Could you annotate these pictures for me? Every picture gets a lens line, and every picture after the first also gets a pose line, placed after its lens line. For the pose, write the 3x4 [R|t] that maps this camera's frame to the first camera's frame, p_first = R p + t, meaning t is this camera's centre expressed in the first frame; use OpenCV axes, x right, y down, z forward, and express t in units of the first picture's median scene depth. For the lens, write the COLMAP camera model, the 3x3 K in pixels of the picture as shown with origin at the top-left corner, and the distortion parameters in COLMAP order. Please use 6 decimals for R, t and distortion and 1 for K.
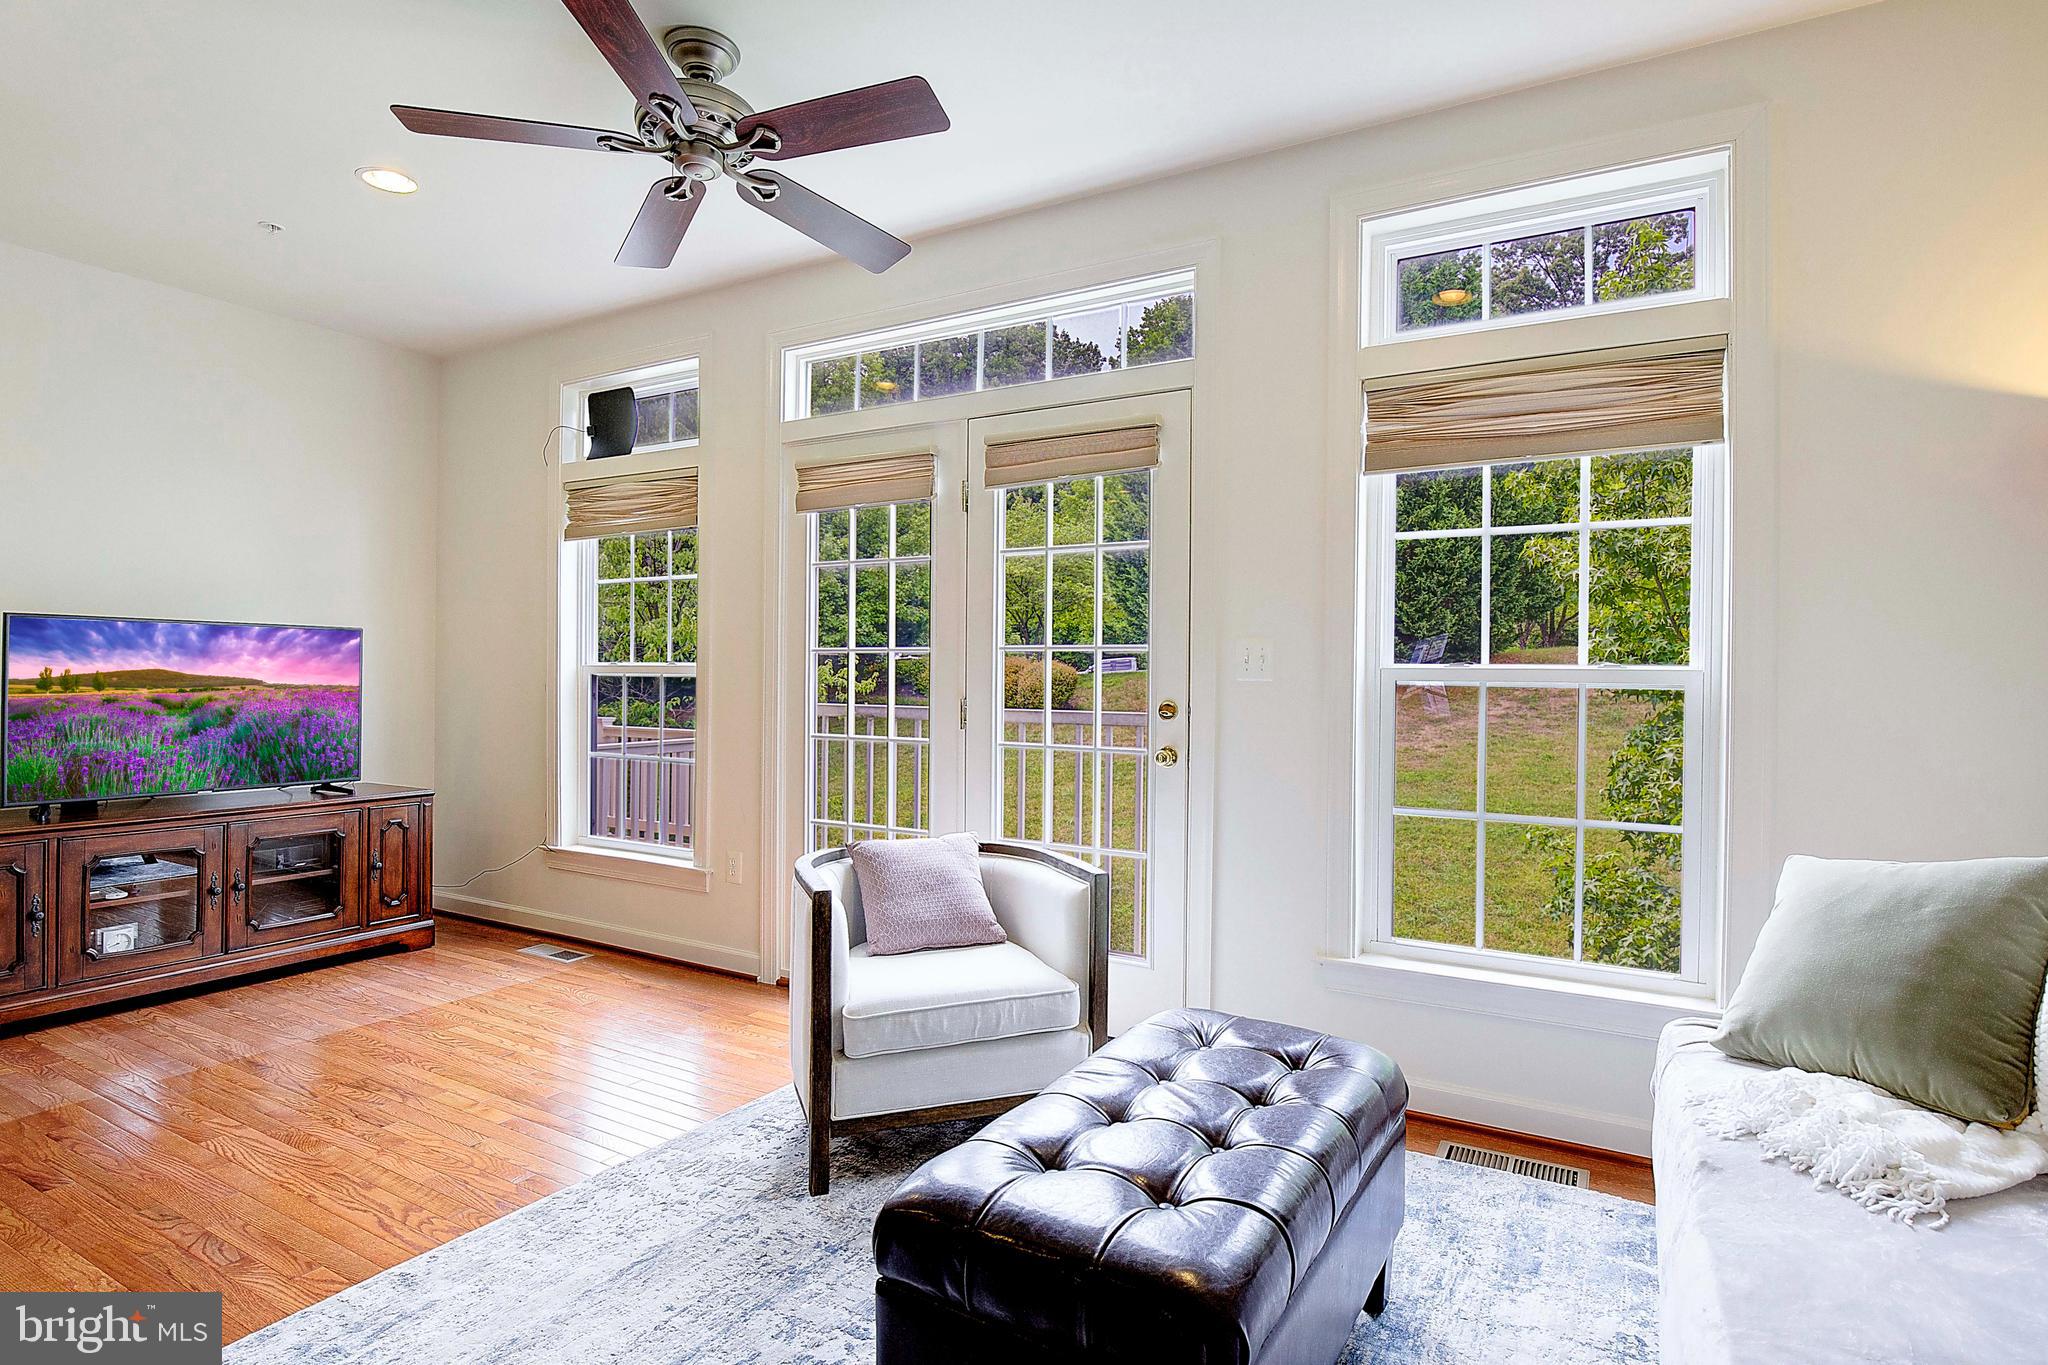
lens RADIAL K [[1046.8, 0, 1058.2], [0, 1046.8, 674.5], [0, 0, 1]] dist [-0.002330, -0.000601]
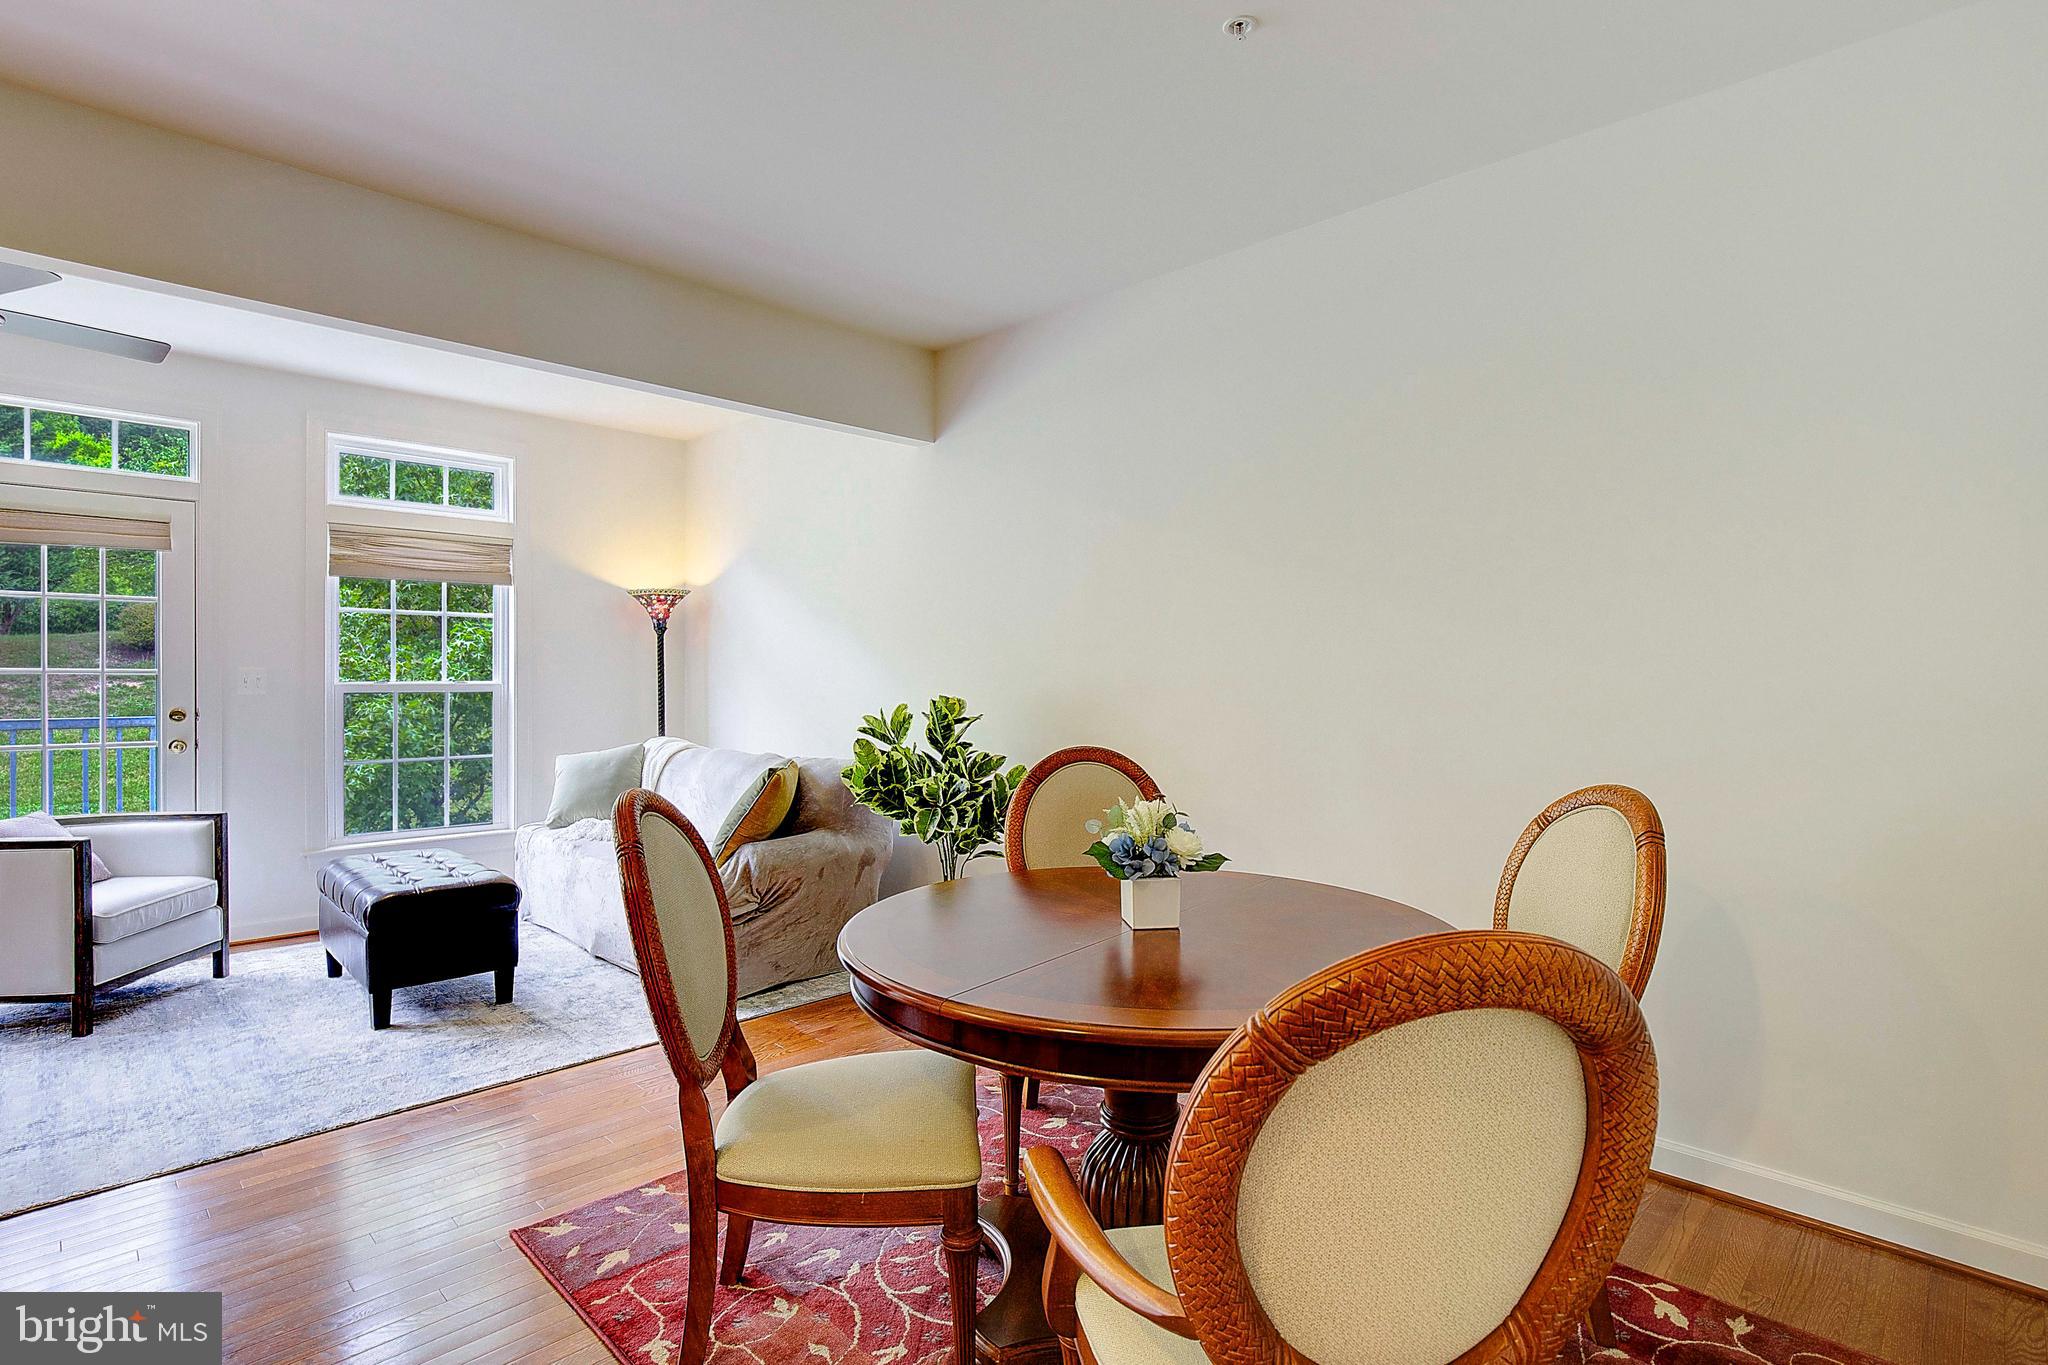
lens RADIAL K [[1046.8, 0, 1058.2], [0, 1046.8, 674.5], [0, 0, 1]] dist [-0.002330, -0.000601]
pose [[0.248656, -0.013575, 0.968497, -1.233500], [-0.004899, 0.999871, 0.015272, -0.063139], [-0.968579, -0.008542, 0.248558, -0.708229]]
